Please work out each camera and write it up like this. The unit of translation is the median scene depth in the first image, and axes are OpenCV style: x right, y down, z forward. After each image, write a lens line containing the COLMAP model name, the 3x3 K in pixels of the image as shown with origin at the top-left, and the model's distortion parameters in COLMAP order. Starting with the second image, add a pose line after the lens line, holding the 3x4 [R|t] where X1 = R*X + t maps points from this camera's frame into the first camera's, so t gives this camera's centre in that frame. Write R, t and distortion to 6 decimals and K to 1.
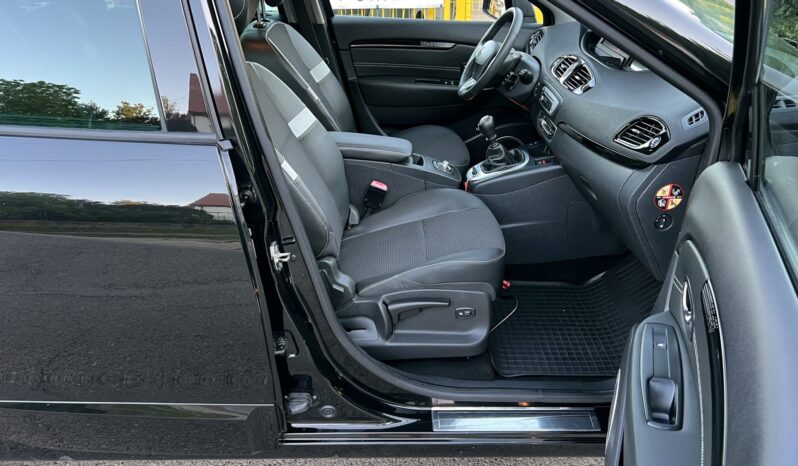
lens RADIAL K [[623.0, 0, 394.5], [0, 623.0, 236.6], [0, 0, 1]] dist [0.054423, -0.057175]
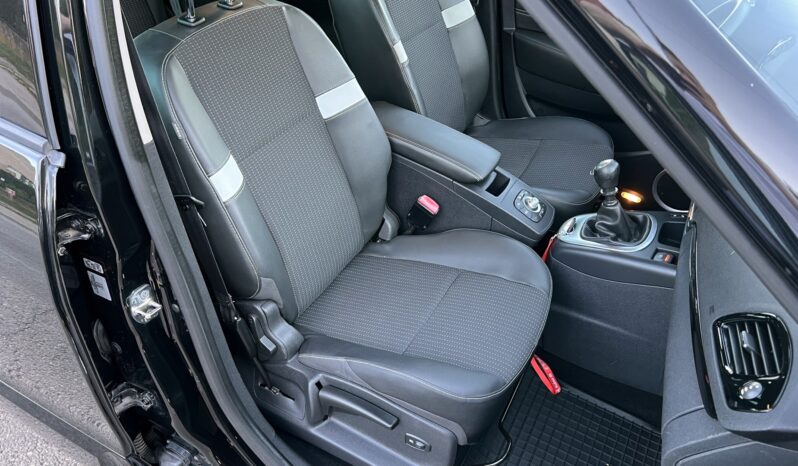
lens RADIAL K [[613.4, 0, 399.0], [0, 613.4, 233.0], [0, 0, 1]] dist [-0.047713, 0.001486]
pose [[0.869416, 0.365718, -0.332215, 0.198583], [-0.295194, 0.923677, 0.244297, -0.217103], [0.396203, -0.114328, 0.911017, 0.323599]]
